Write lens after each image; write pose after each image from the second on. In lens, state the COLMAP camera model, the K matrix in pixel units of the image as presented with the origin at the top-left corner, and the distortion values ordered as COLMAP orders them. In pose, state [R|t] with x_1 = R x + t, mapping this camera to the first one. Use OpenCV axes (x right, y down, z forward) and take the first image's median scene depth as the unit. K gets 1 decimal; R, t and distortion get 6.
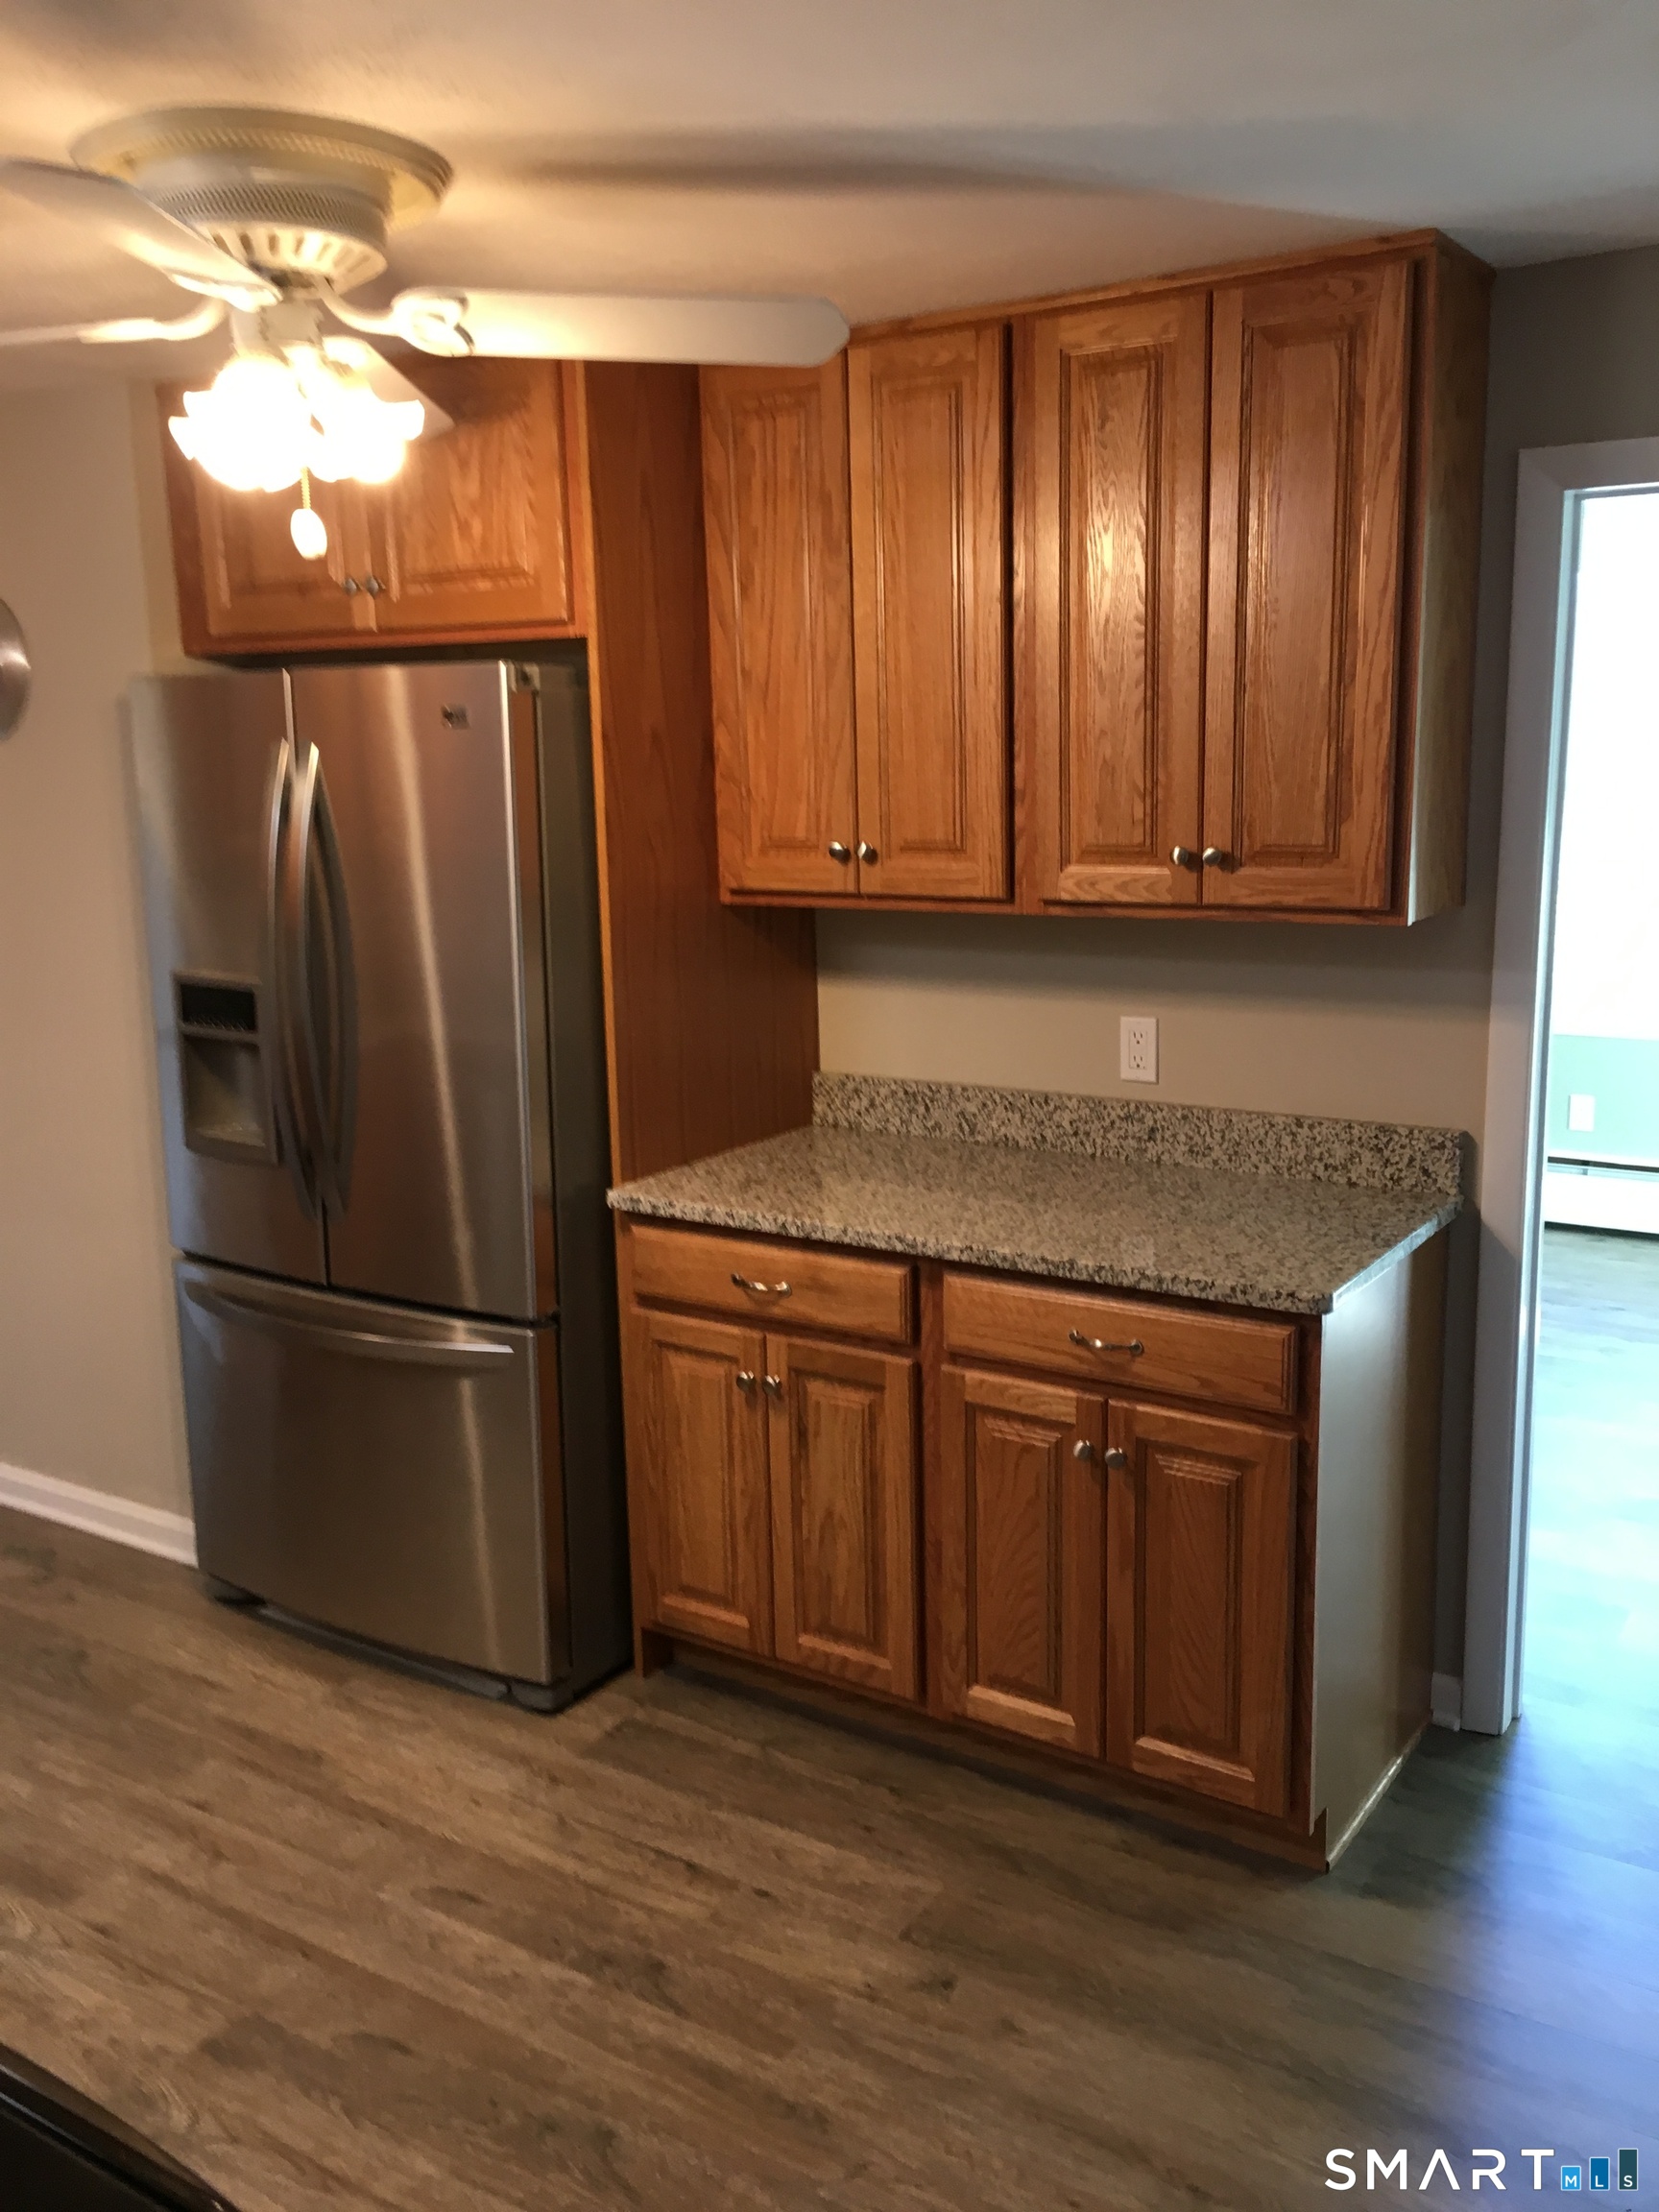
lens RADIAL K [[1869.6, 0, 829.9], [0, 1869.6, 1116.0], [0, 0, 1]] dist [0.015329, -0.024320]
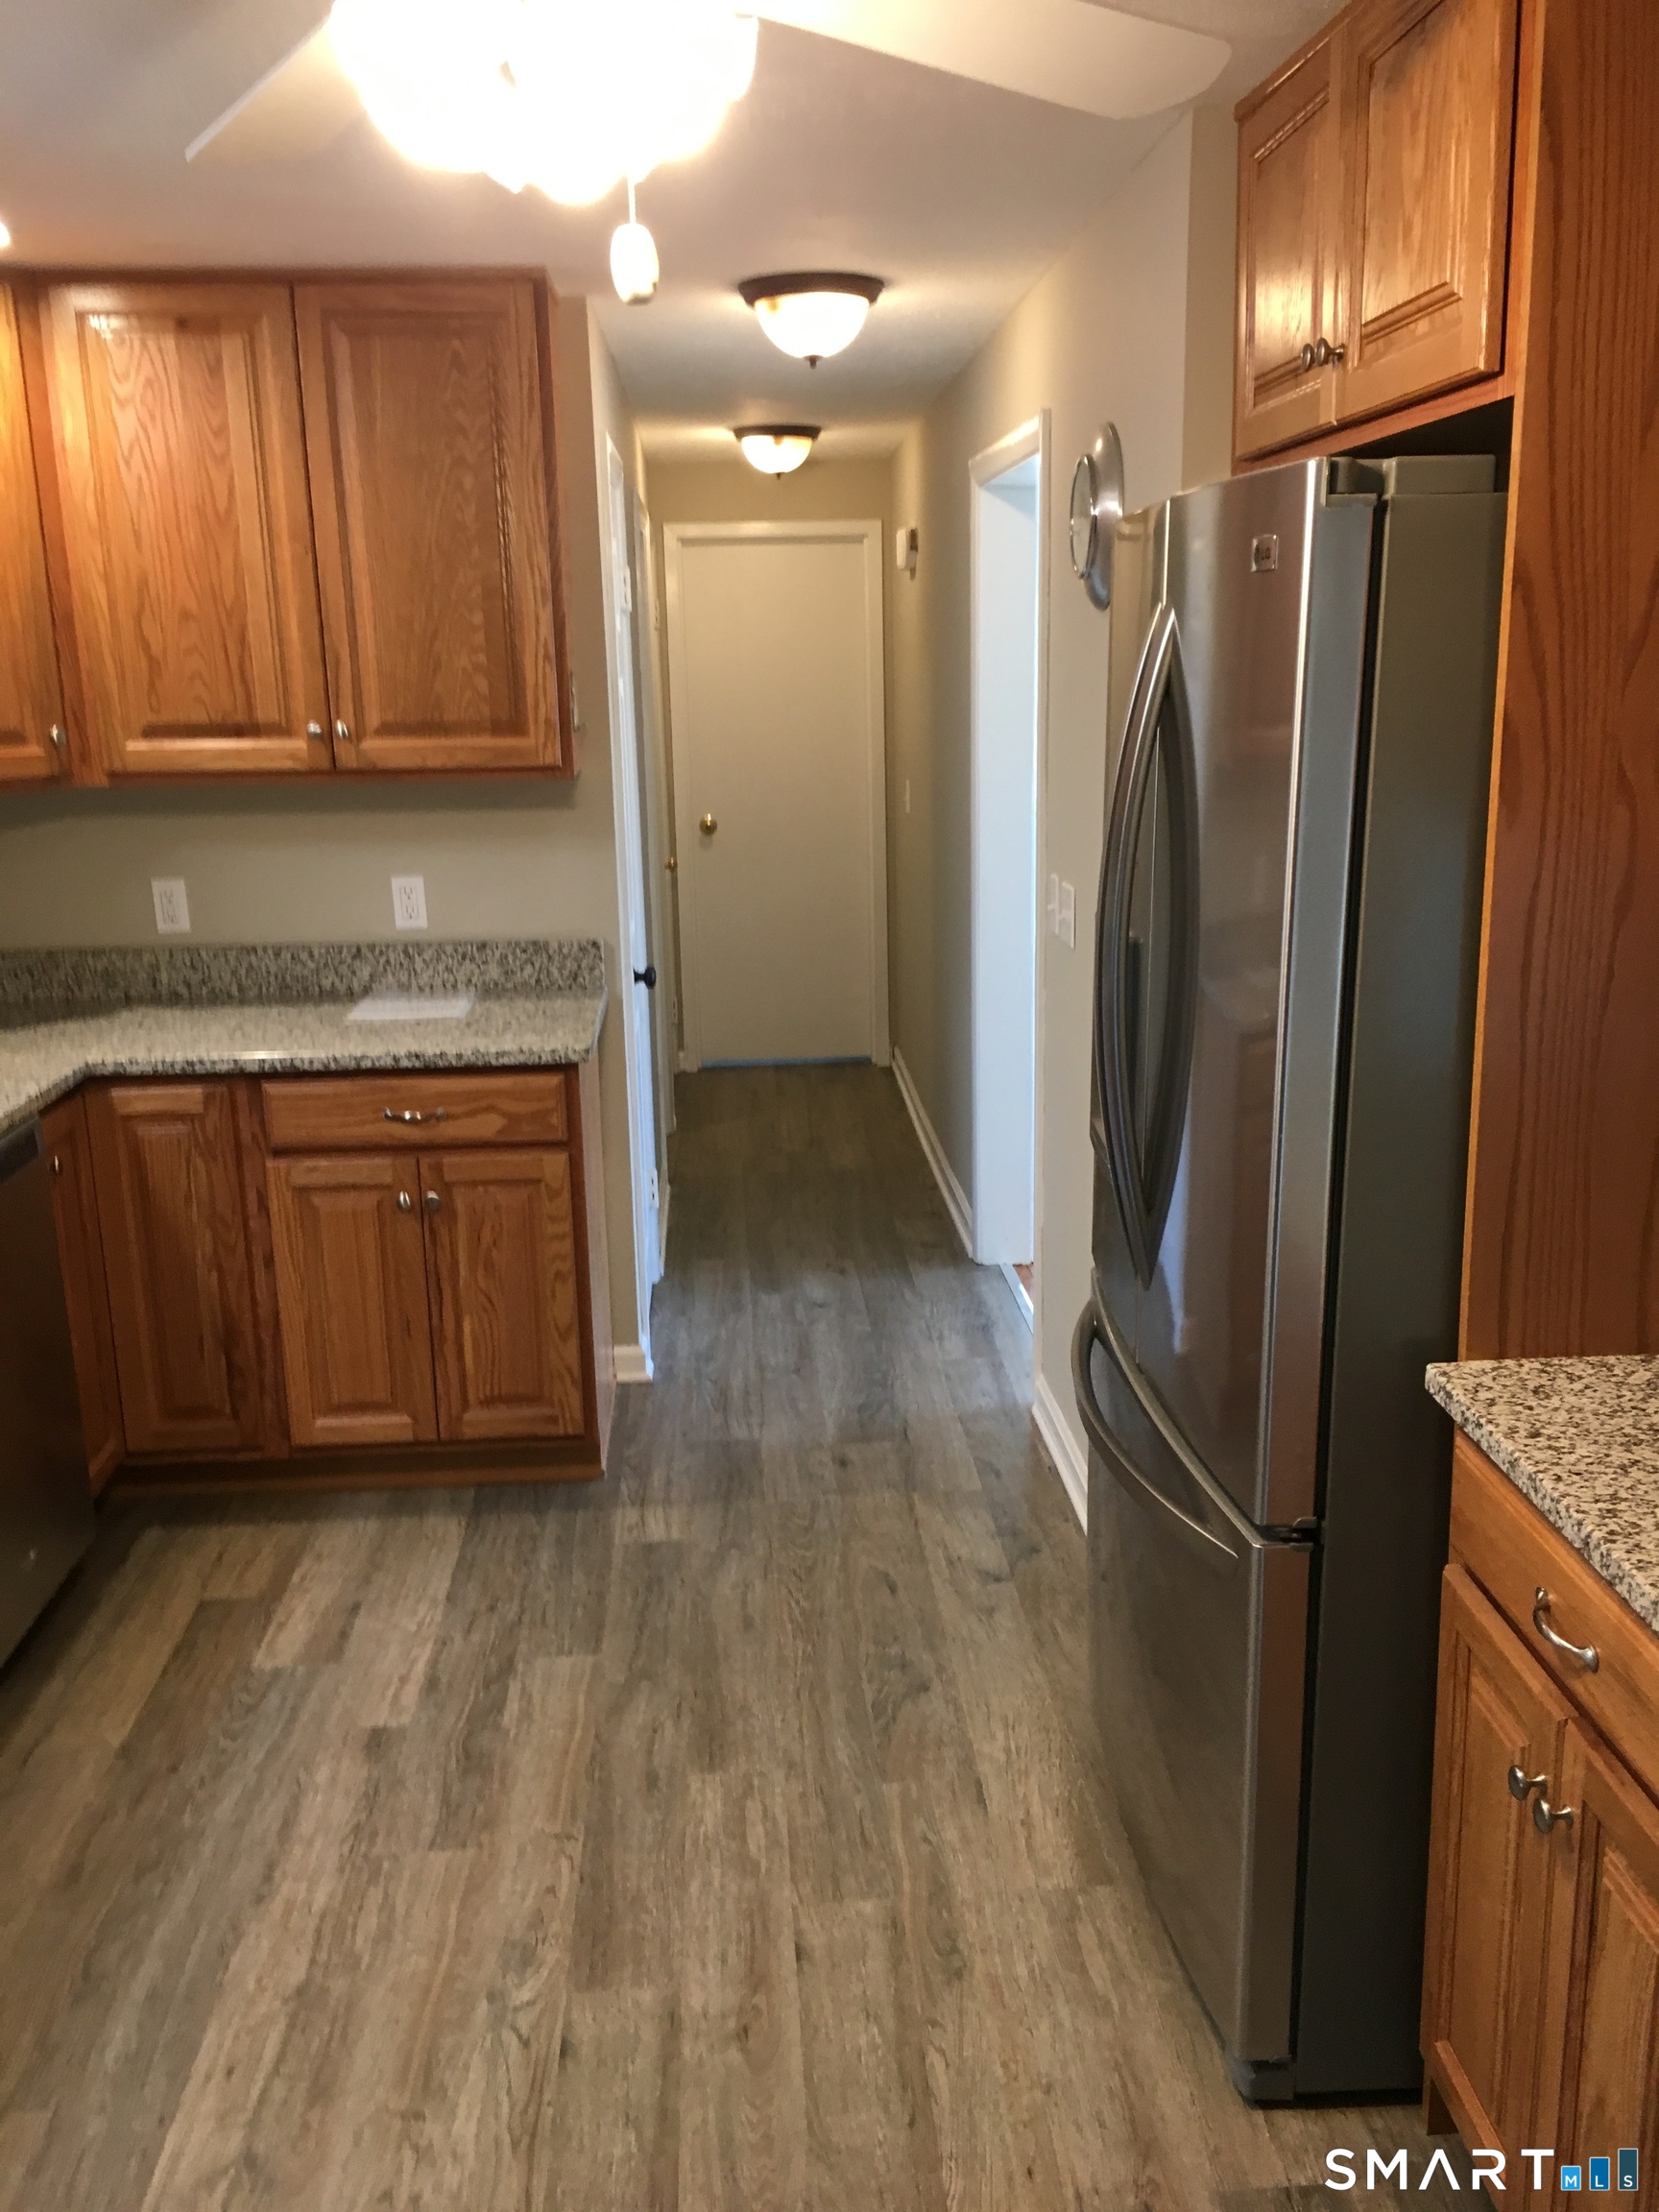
lens RADIAL K [[1869.6, 0, 830.0], [0, 1869.6, 1087.1], [0, 0, 1]] dist [0.015329, -0.024320]
pose [[0.585155, 0.187509, -0.788945, 0.229931], [-0.146097, 0.981357, 0.124881, -0.094991], [0.797653, 0.042188, 0.601640, 0.510045]]
